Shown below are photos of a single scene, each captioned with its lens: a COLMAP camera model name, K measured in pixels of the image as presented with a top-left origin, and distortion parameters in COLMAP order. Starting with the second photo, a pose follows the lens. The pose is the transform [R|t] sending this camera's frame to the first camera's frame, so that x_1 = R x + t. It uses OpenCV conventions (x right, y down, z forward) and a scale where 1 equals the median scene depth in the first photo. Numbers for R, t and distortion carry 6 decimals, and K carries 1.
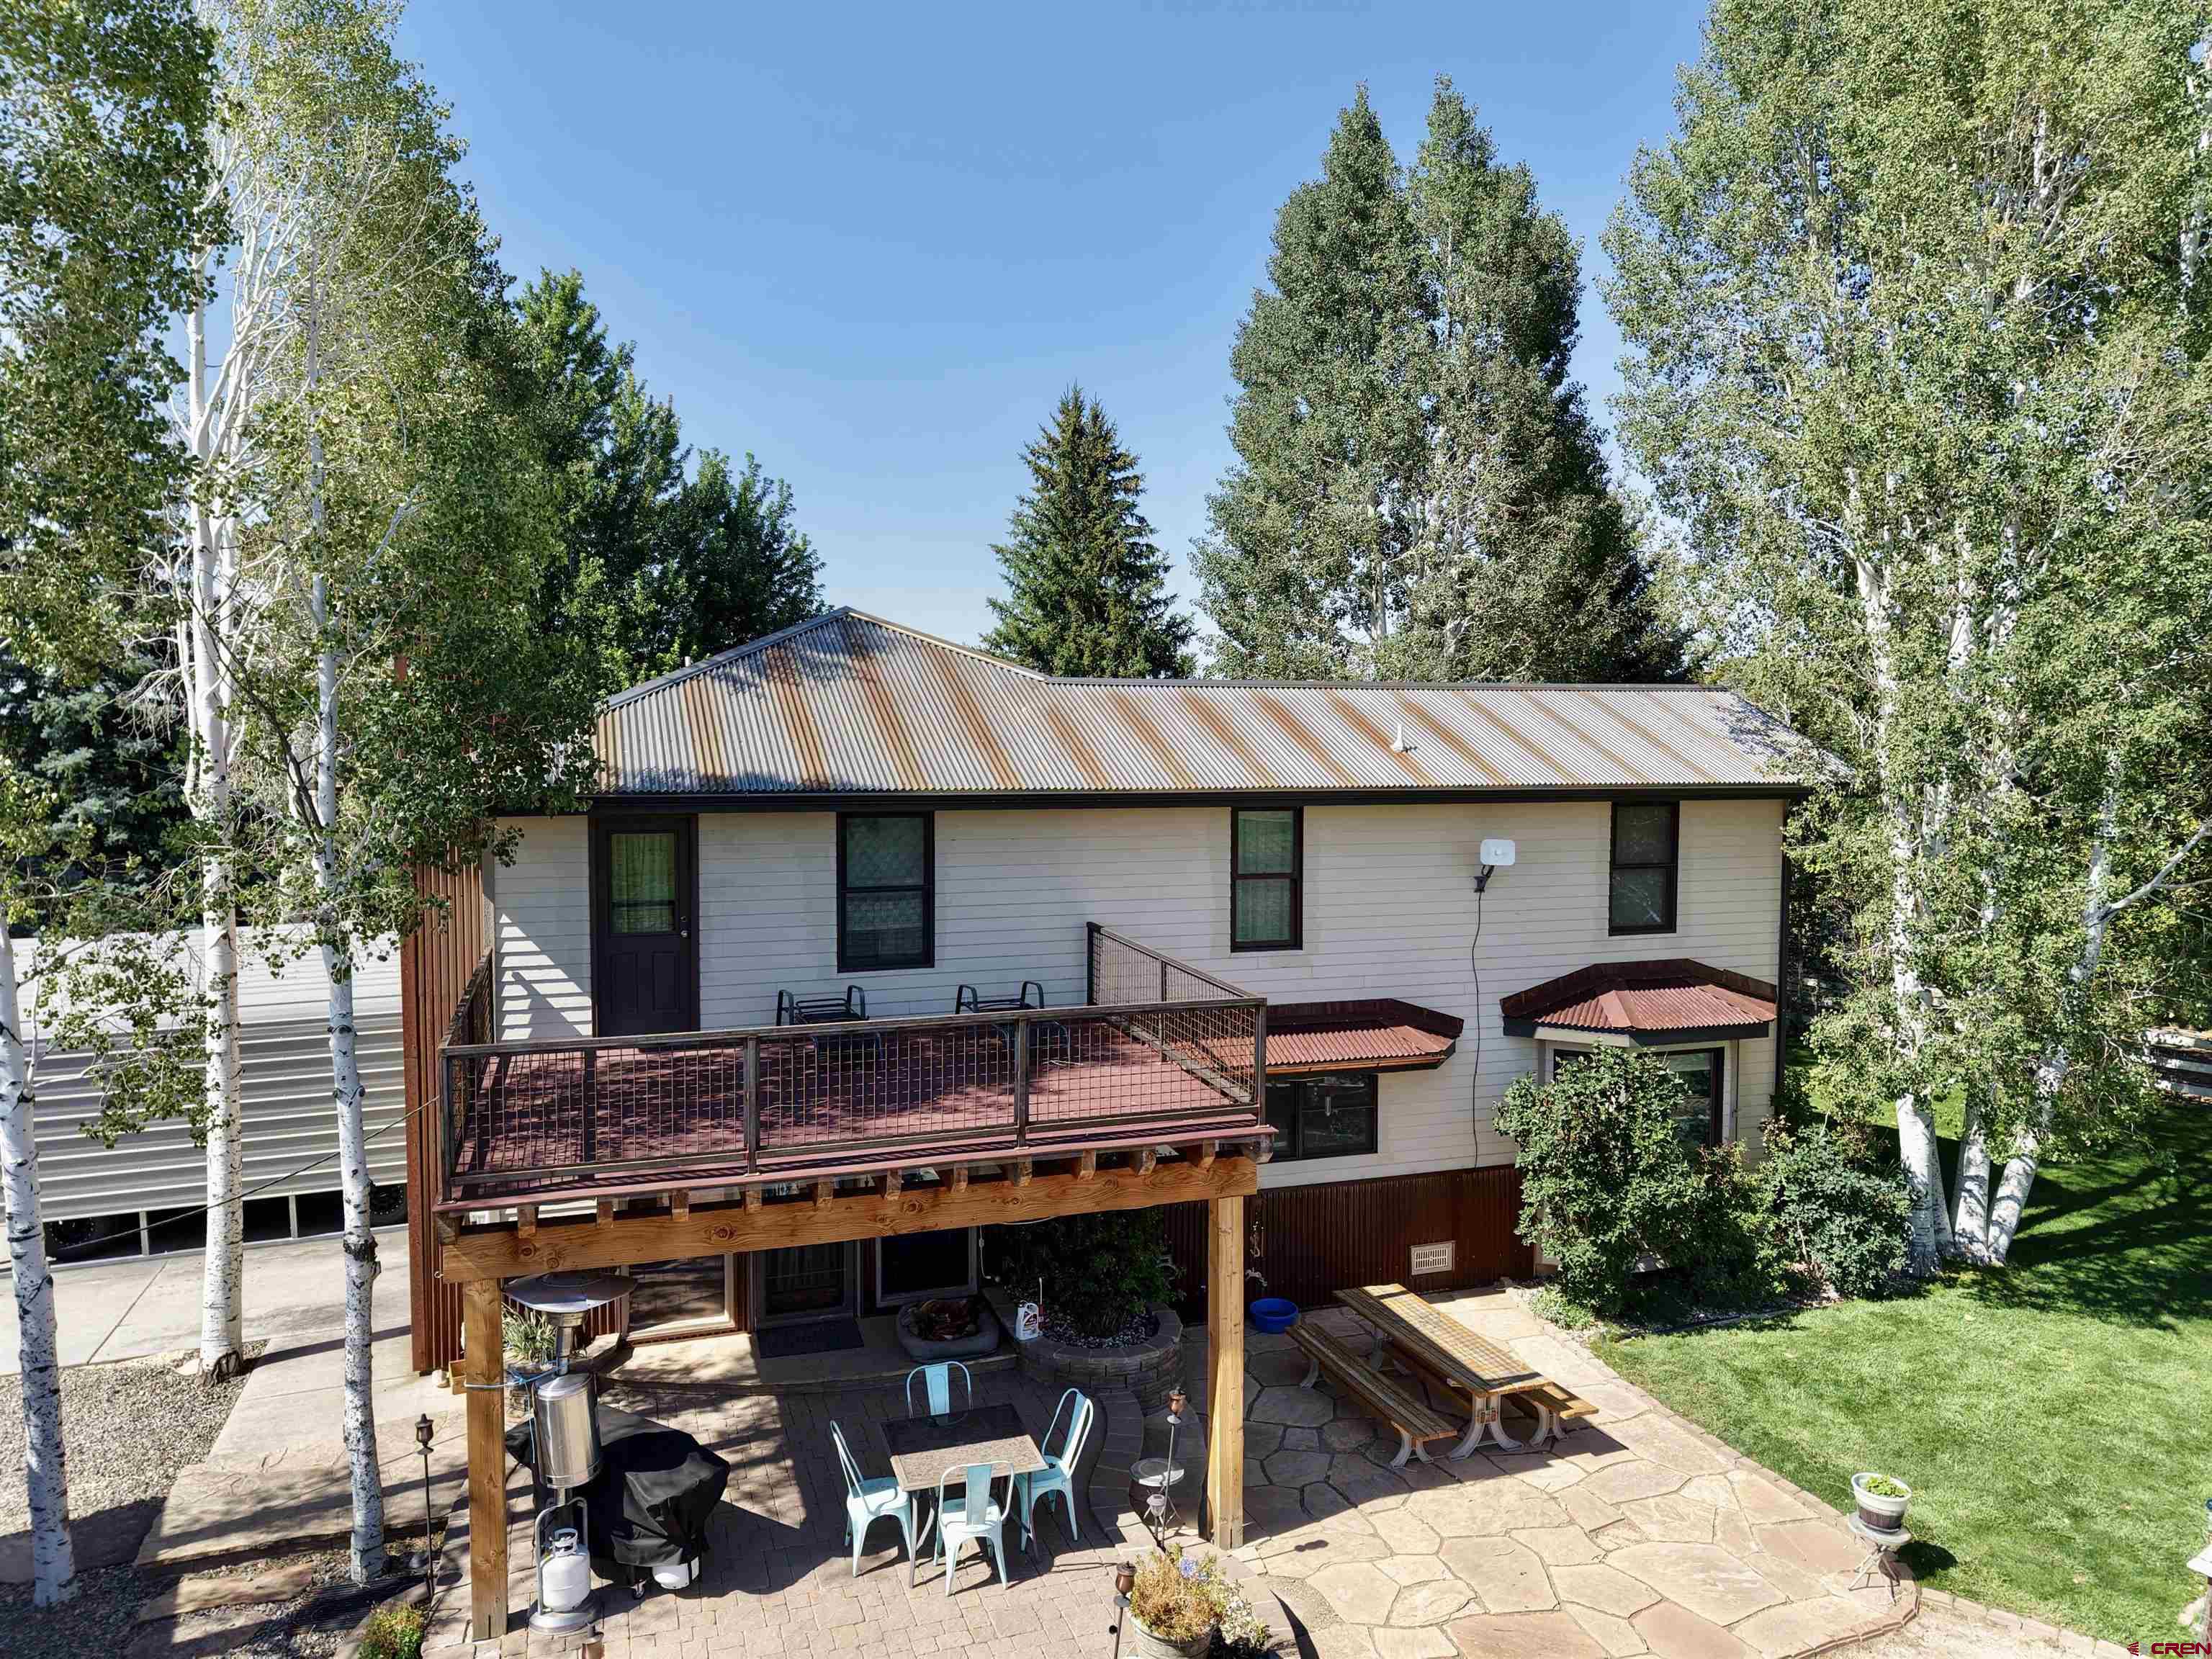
lens RADIAL K [[1480.9, 0, 1106.0], [0, 1480.9, 829.5], [0, 0, 1]] dist [0.005939, -0.000012]
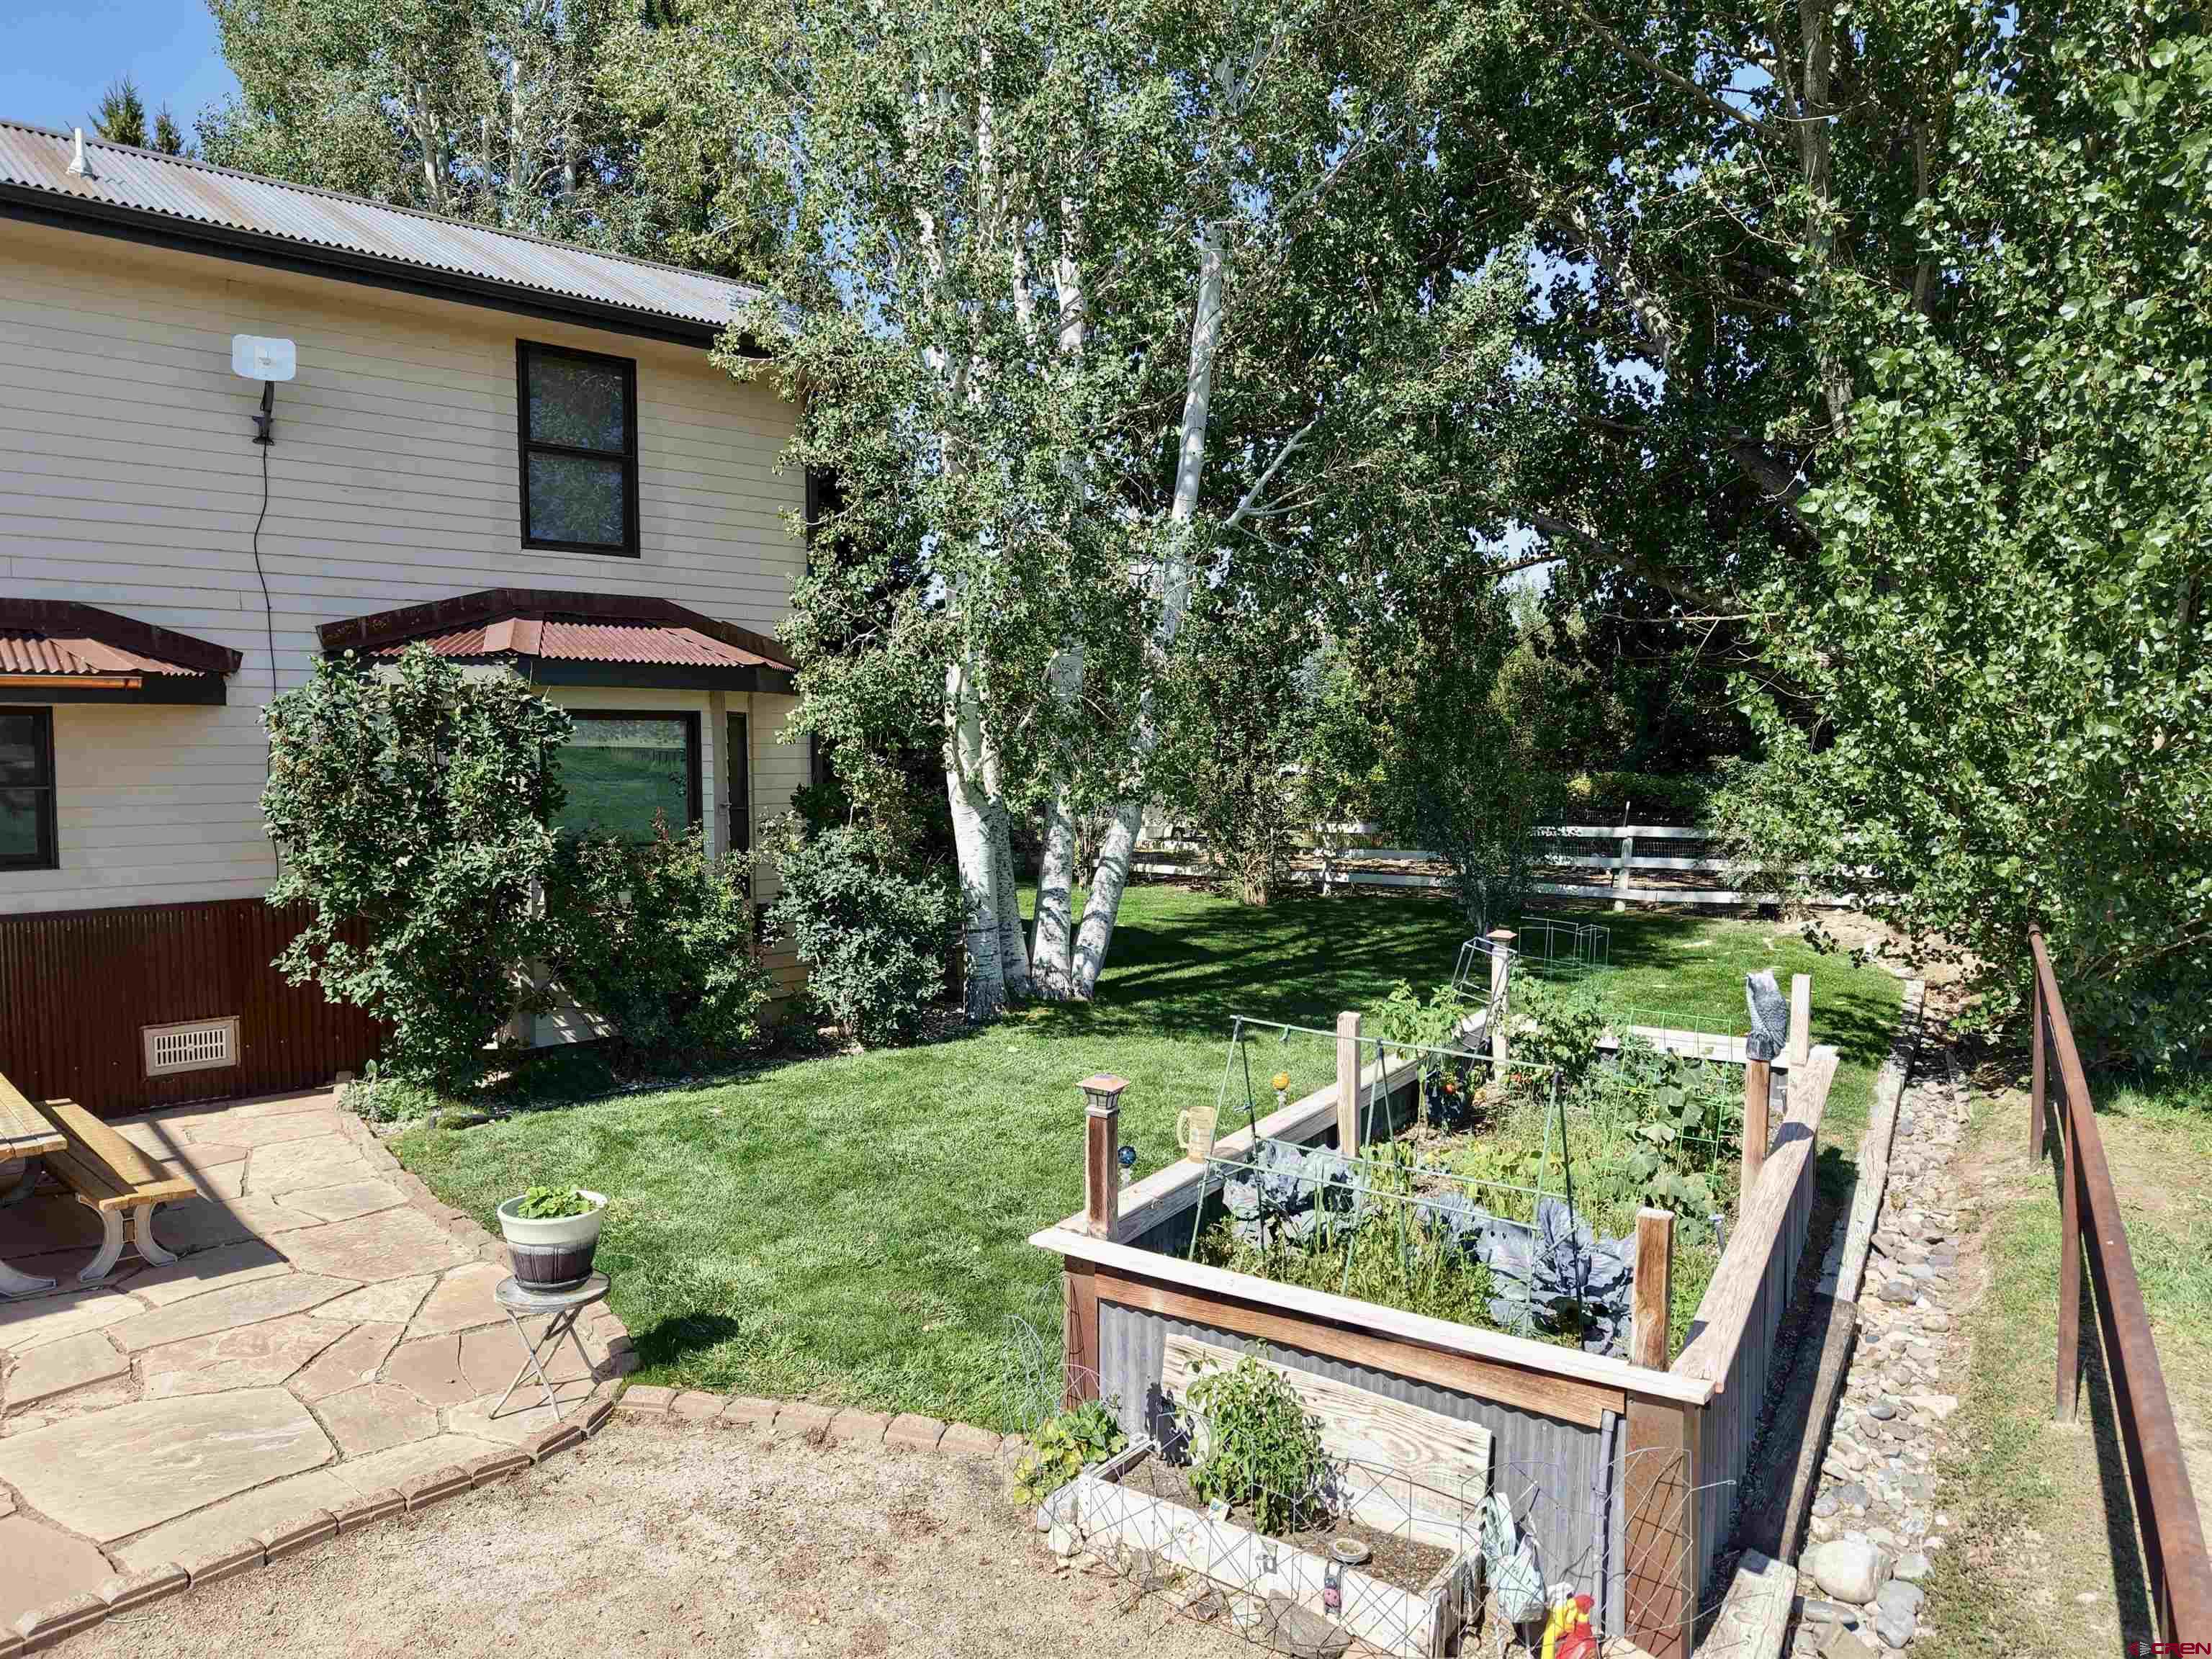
lens RADIAL K [[1468.7, 0, 1106.0], [0, 1468.7, 829.5], [0, 0, 1]] dist [0.065197, -0.074420]
pose [[0.923909, -0.029570, 0.381469, 0.336812], [0.028725, 0.999556, 0.007911, 0.207601], [-0.381533, 0.003649, 0.924348, 0.297118]]
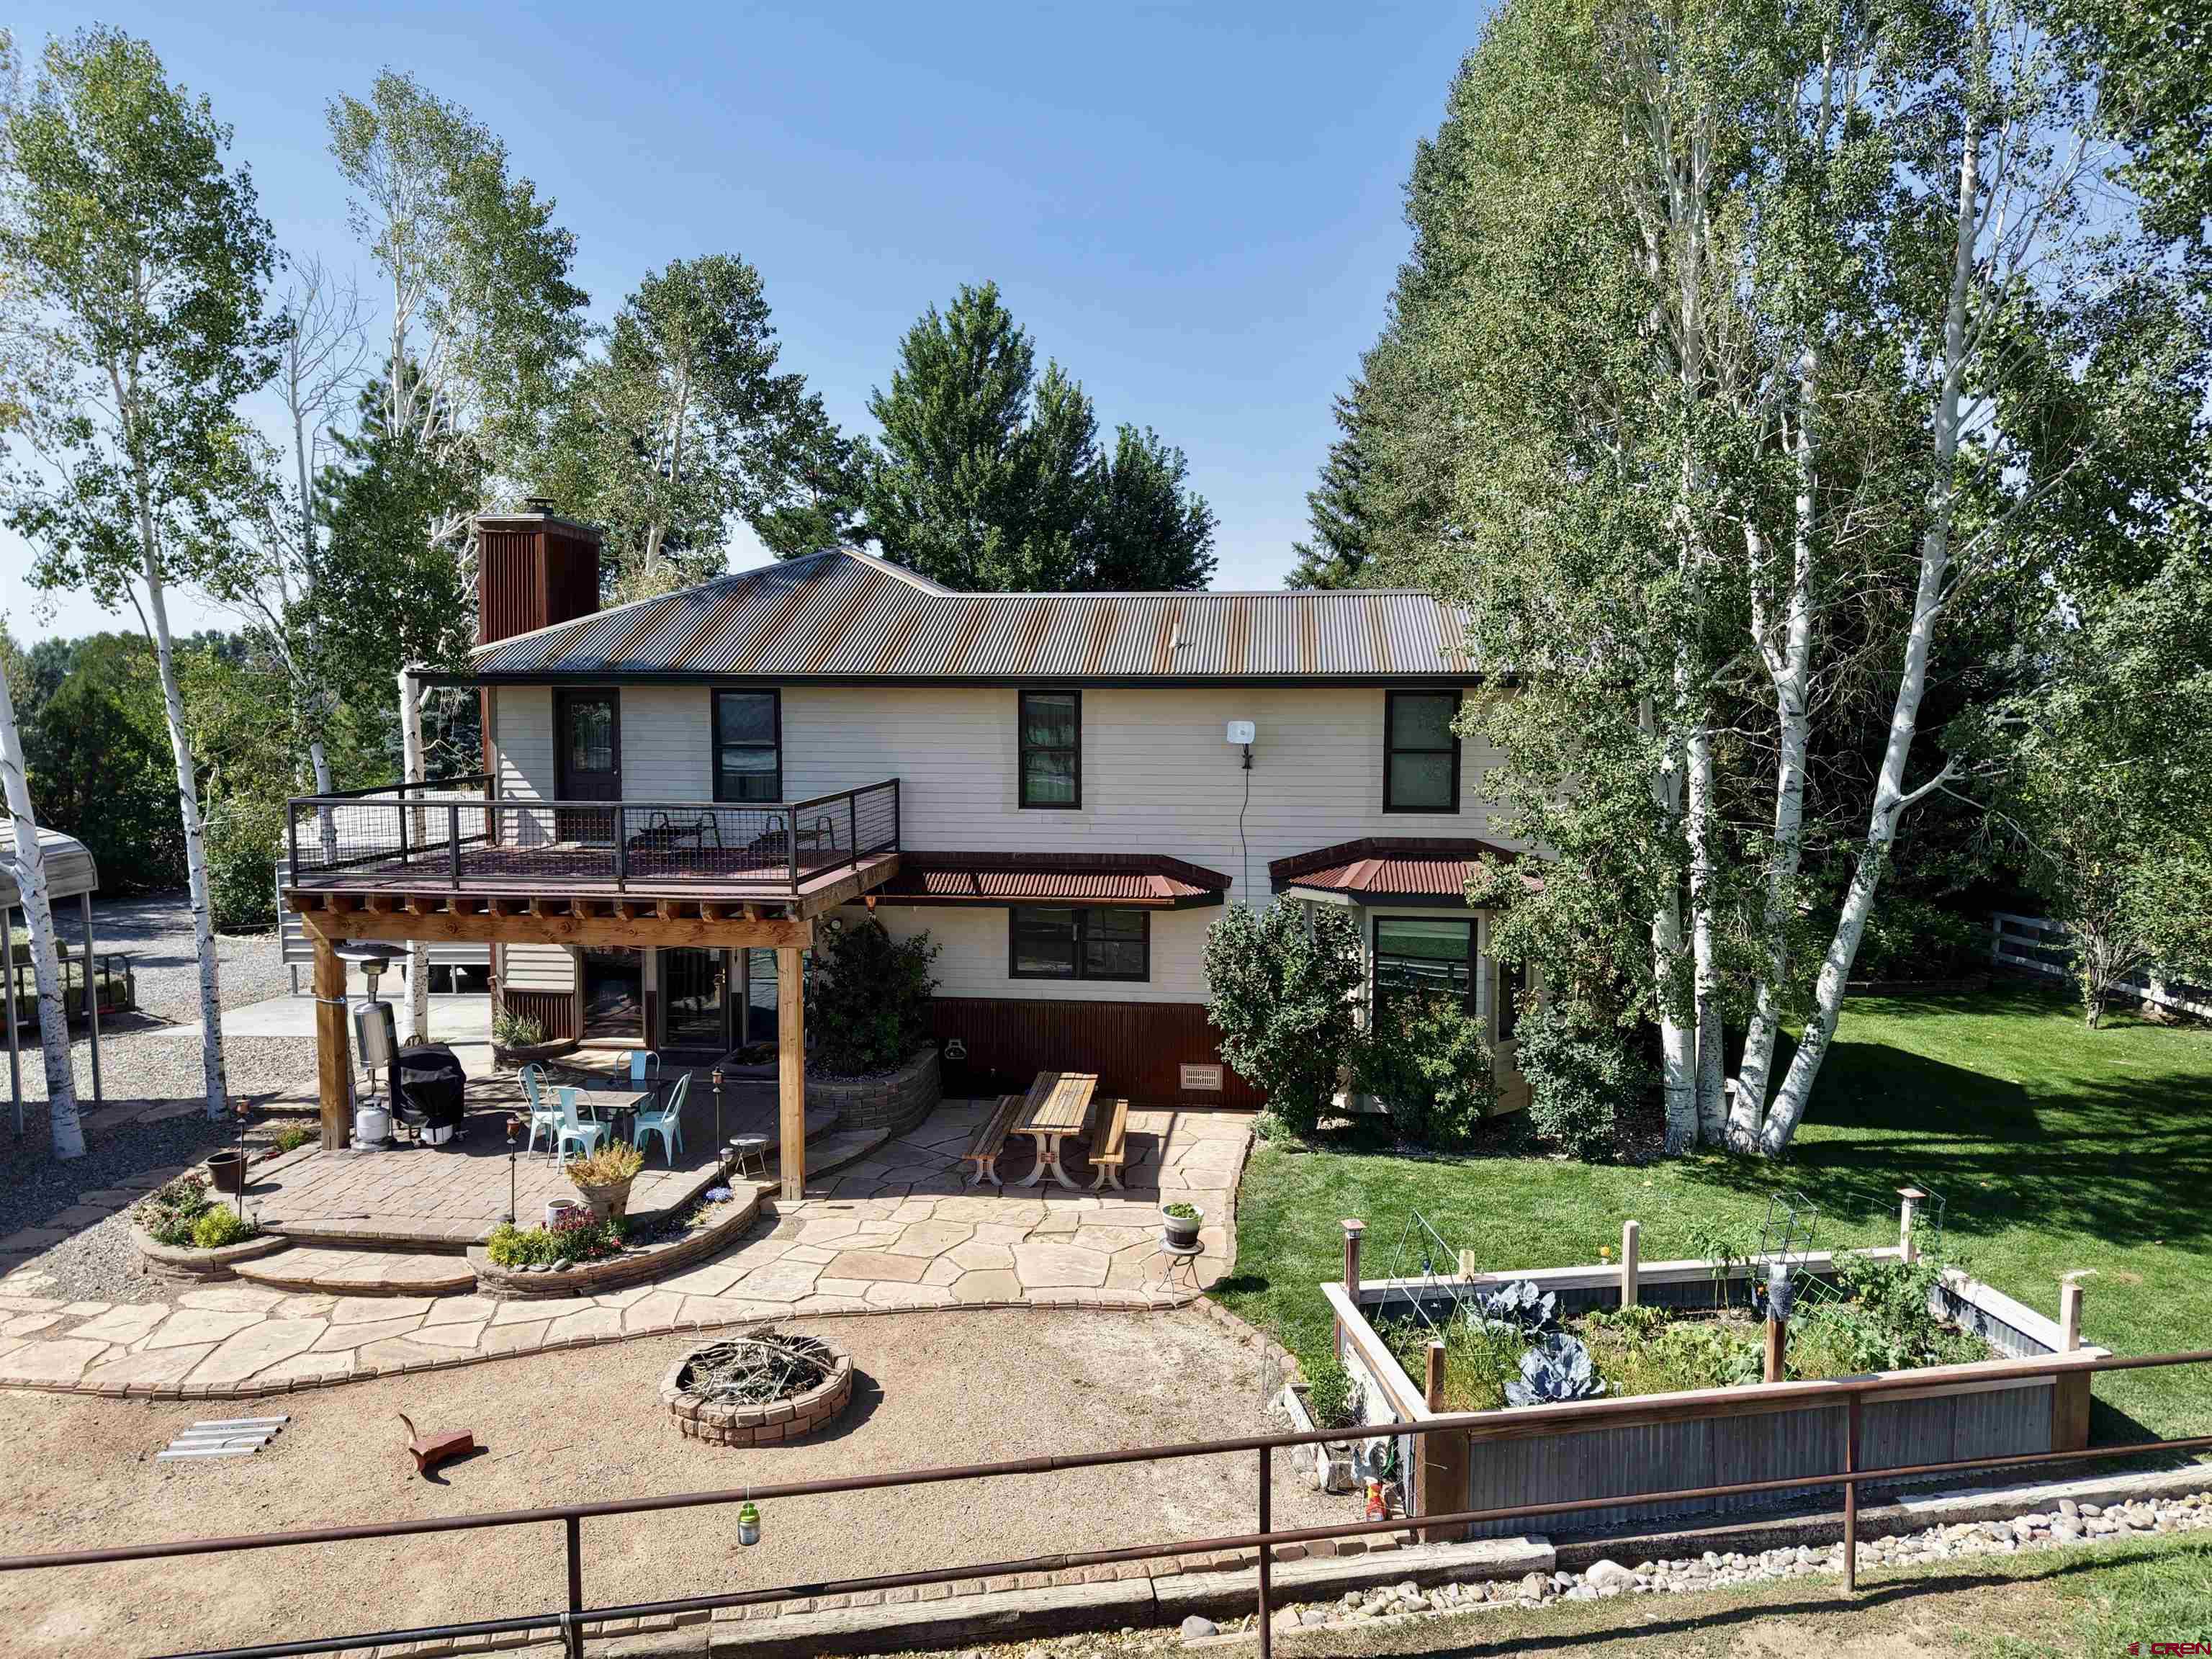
lens RADIAL K [[1468.7, 0, 1106.0], [0, 1468.7, 829.5], [0, 0, 1]] dist [0.065197, -0.074420]
pose [[0.901958, 0.037227, -0.430217, 0.651912], [-0.026955, 0.999188, 0.029950, 0.058910], [0.430982, -0.015417, 0.902229, -0.088223]]
